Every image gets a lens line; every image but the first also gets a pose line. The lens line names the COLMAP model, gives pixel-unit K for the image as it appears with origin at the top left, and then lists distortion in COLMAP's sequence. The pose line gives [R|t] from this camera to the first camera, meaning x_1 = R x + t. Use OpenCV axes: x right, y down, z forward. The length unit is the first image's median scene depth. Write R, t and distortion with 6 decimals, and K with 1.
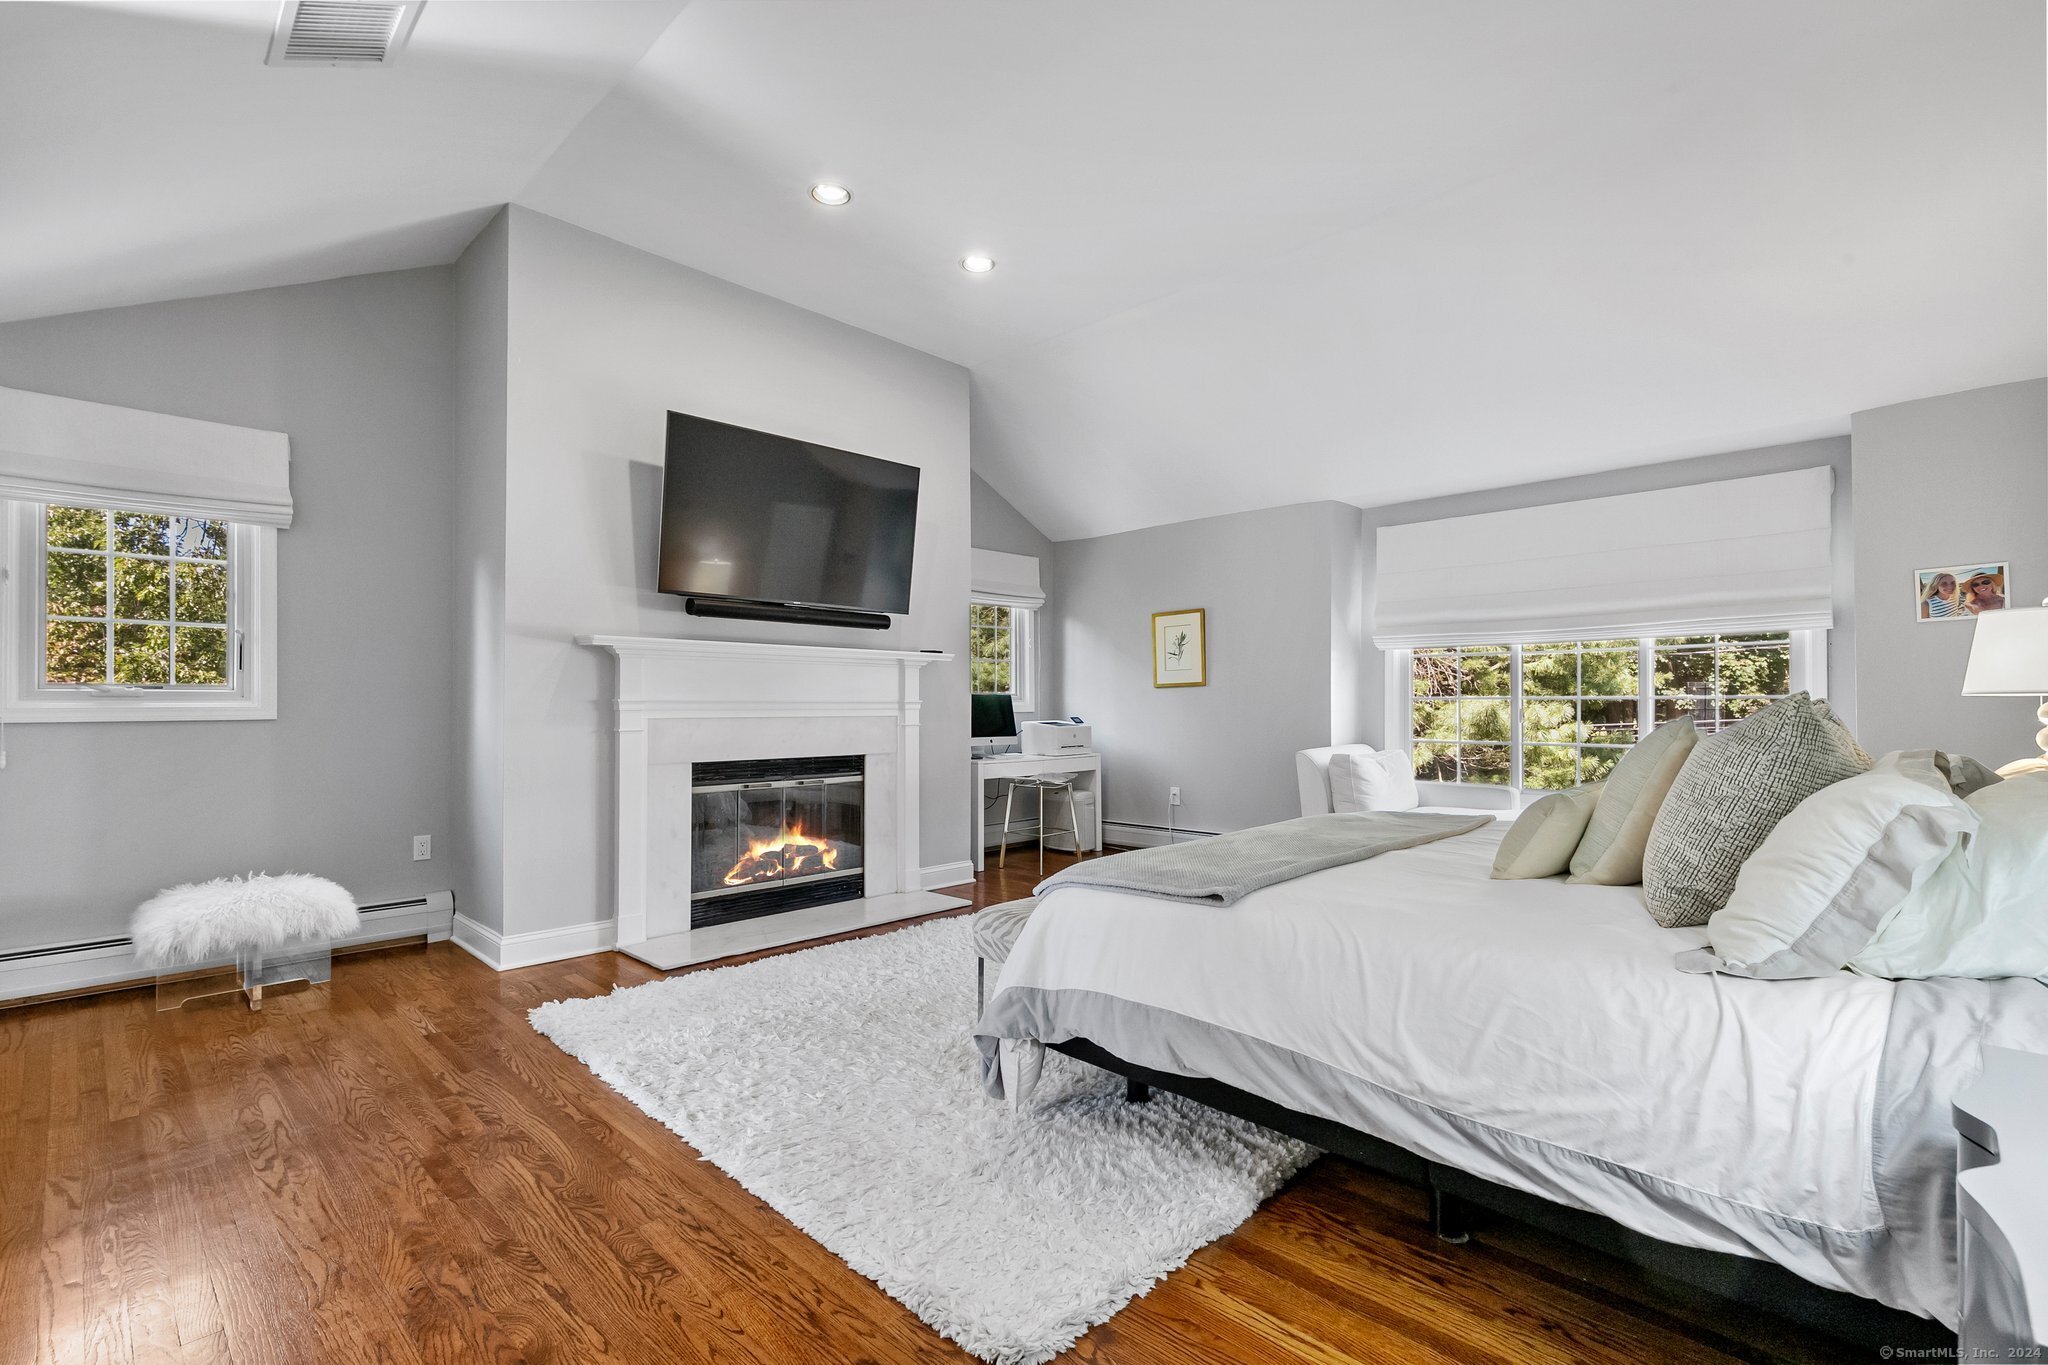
lens RADIAL K [[928.8, 0, 1028.4], [0, 928.8, 686.1], [0, 0, 1]] dist [0.009916, -0.003471]
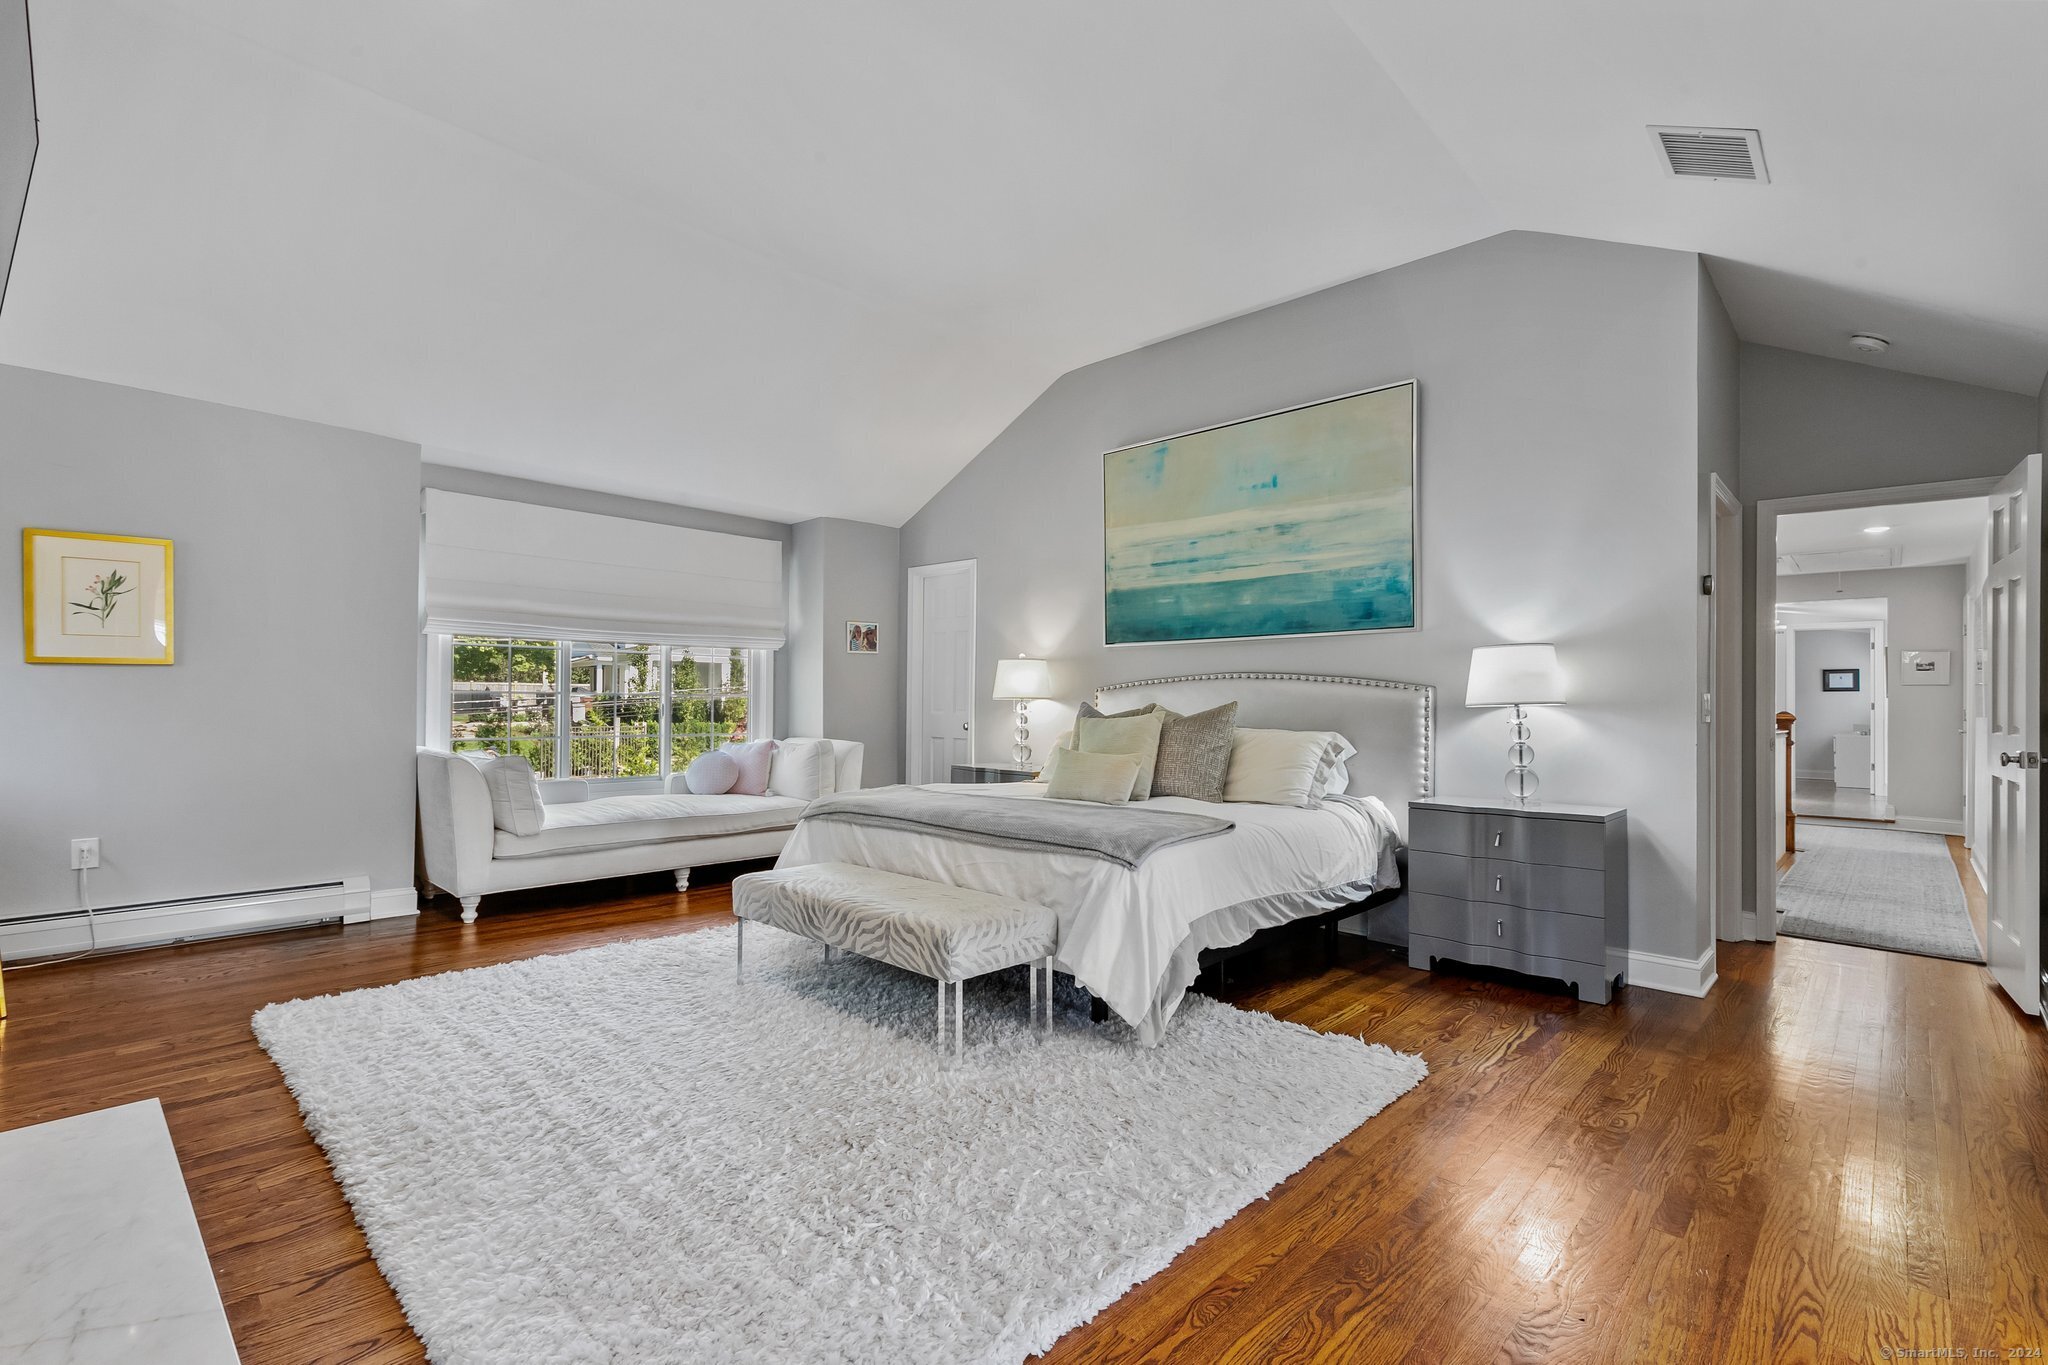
lens RADIAL K [[928.8, 0, 1029.8], [0, 928.8, 696.2], [0, 0, 1]] dist [0.009916, -0.003471]
pose [[-0.018704, 0.008151, 0.999792, -0.644246], [-0.030576, 0.999494, -0.008720, 0.011713], [-0.999357, -0.030732, -0.018445, 0.639144]]
